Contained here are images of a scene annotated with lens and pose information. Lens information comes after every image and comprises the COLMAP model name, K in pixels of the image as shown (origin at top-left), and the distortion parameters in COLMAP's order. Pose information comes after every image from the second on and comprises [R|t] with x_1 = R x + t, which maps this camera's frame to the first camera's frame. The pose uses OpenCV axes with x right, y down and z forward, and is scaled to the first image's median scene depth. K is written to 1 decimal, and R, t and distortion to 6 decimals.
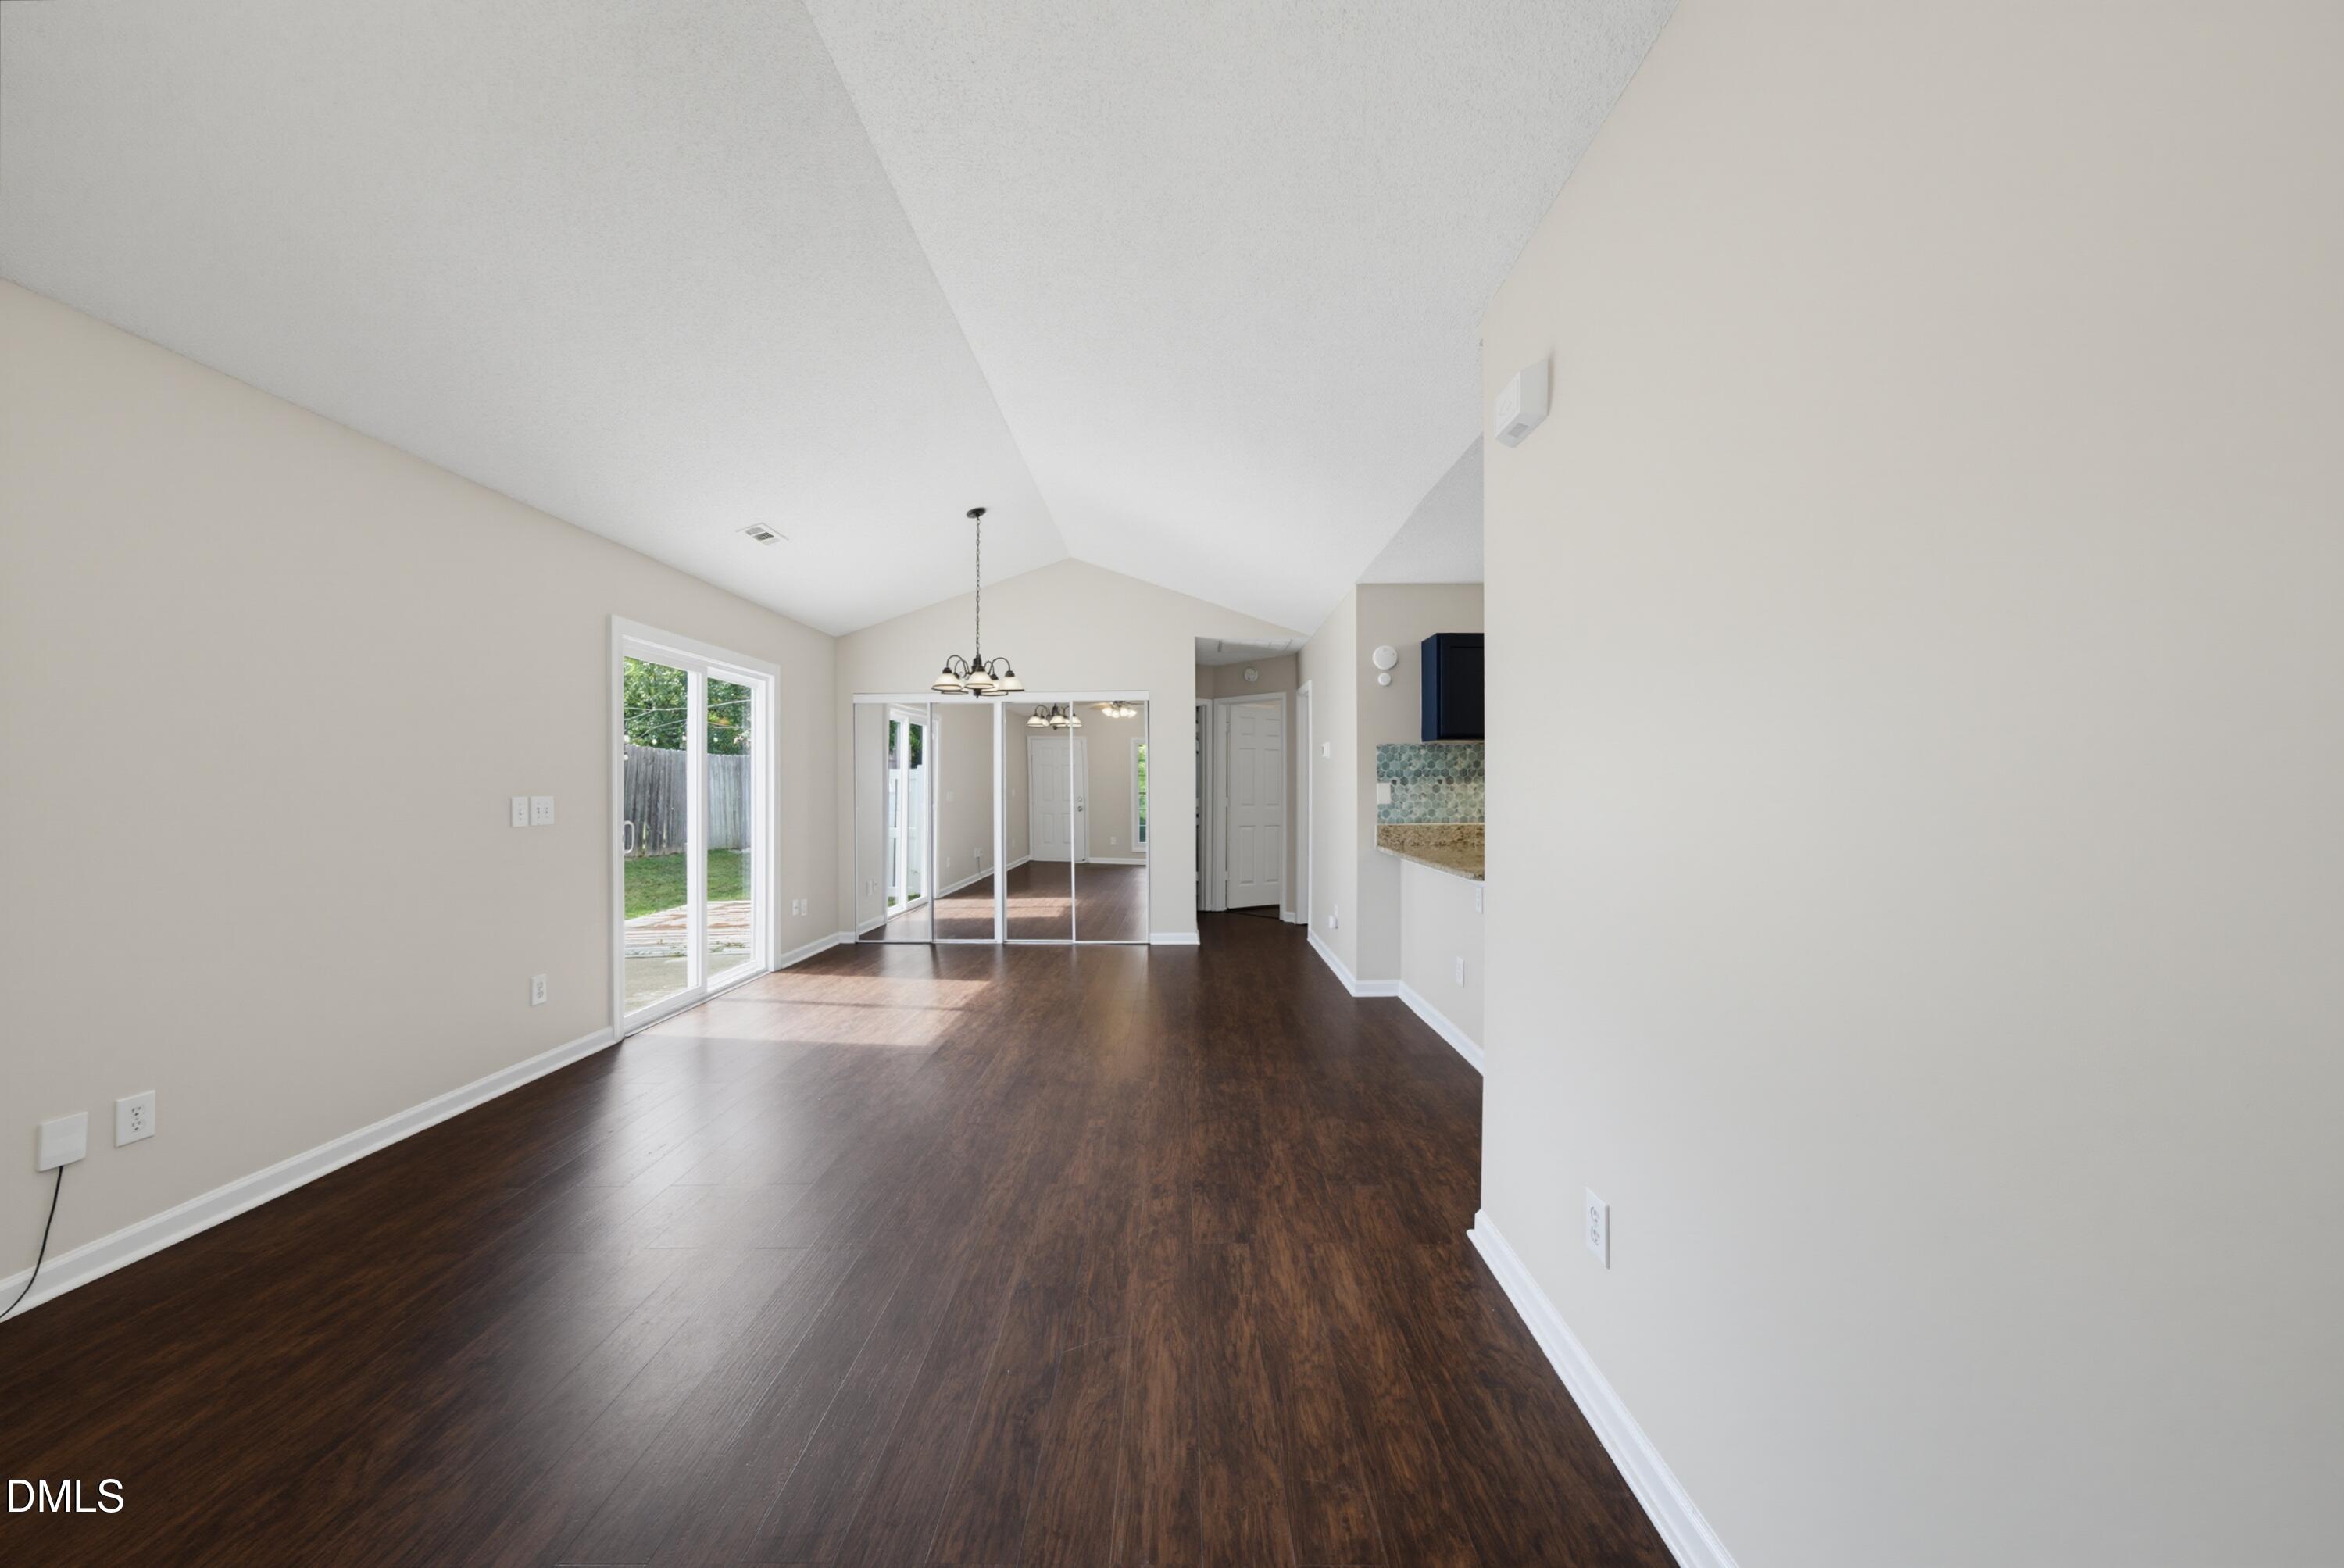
lens RADIAL K [[804.8, 0, 1182.9], [0, 804.8, 771.2], [0, 0, 1]] dist [-0.006796, 0.000135]
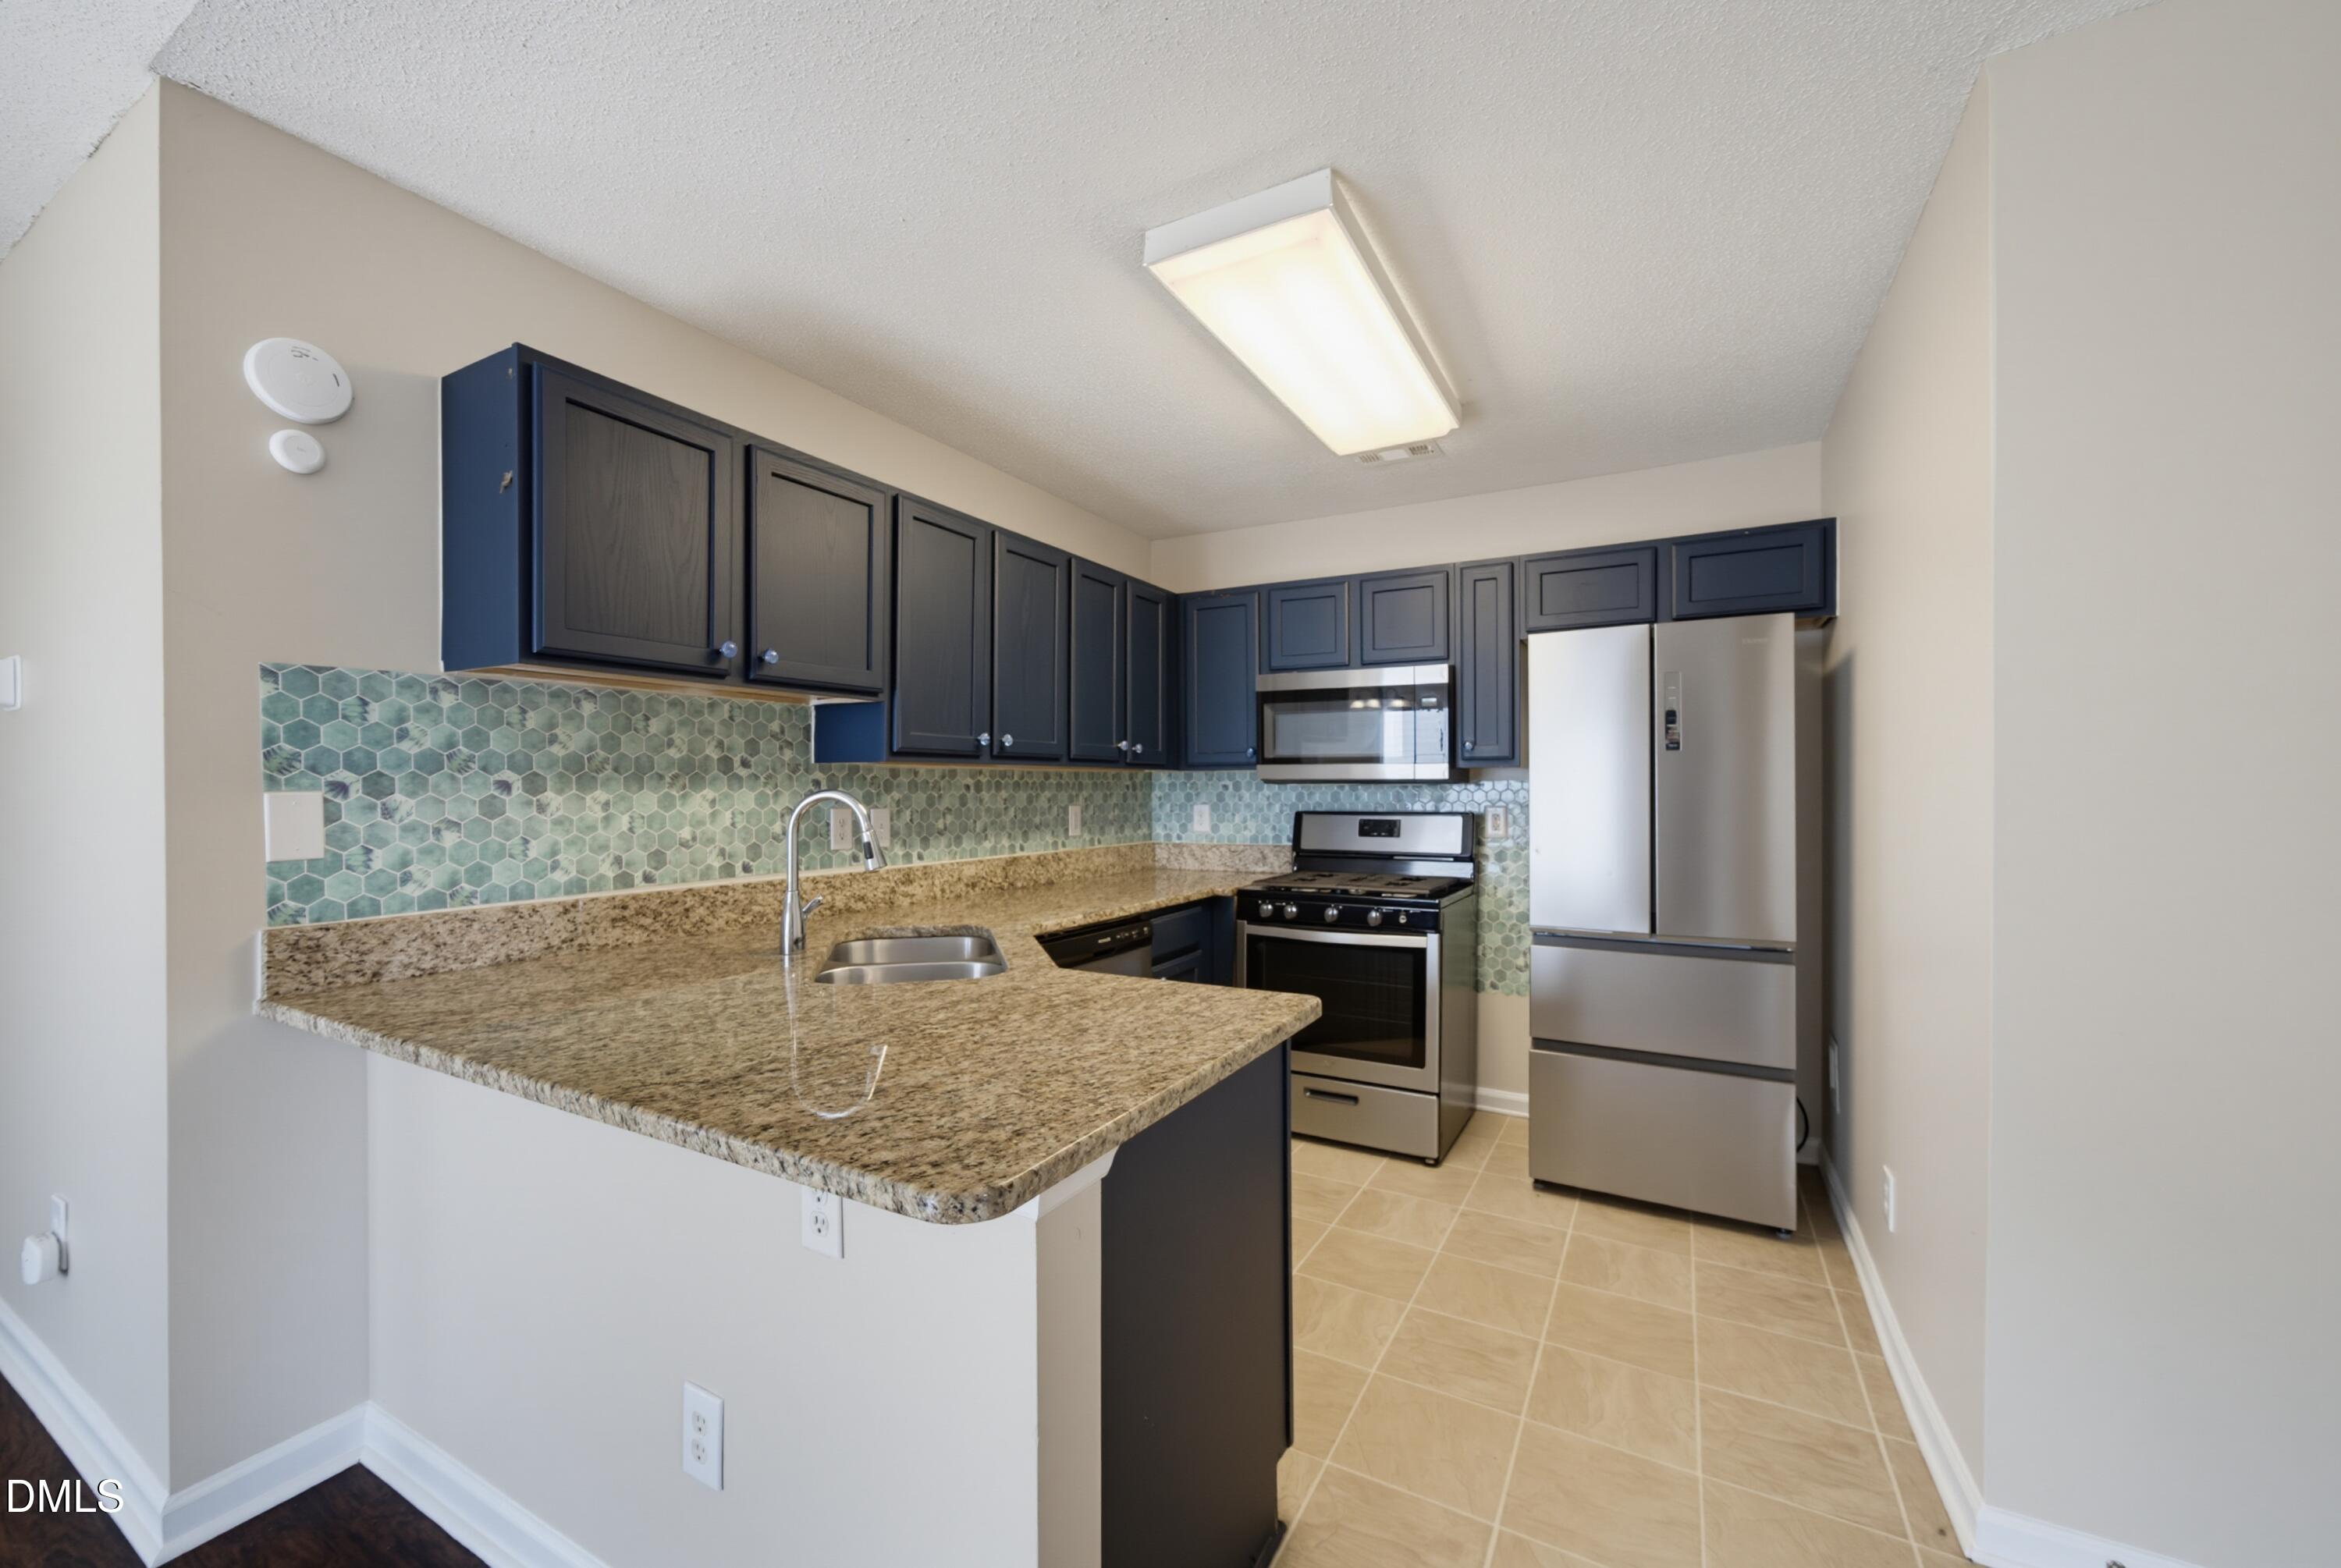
lens RADIAL K [[942.9, 0, 1204.1], [0, 942.9, 793.4], [0, 0, 1]] dist [-0.043766, 0.027473]
pose [[0.508704, -0.004528, 0.860930, 0.121756], [-0.009547, 0.999895, 0.010900, 0.008435], [-0.860889, -0.013764, 0.508607, 0.520974]]
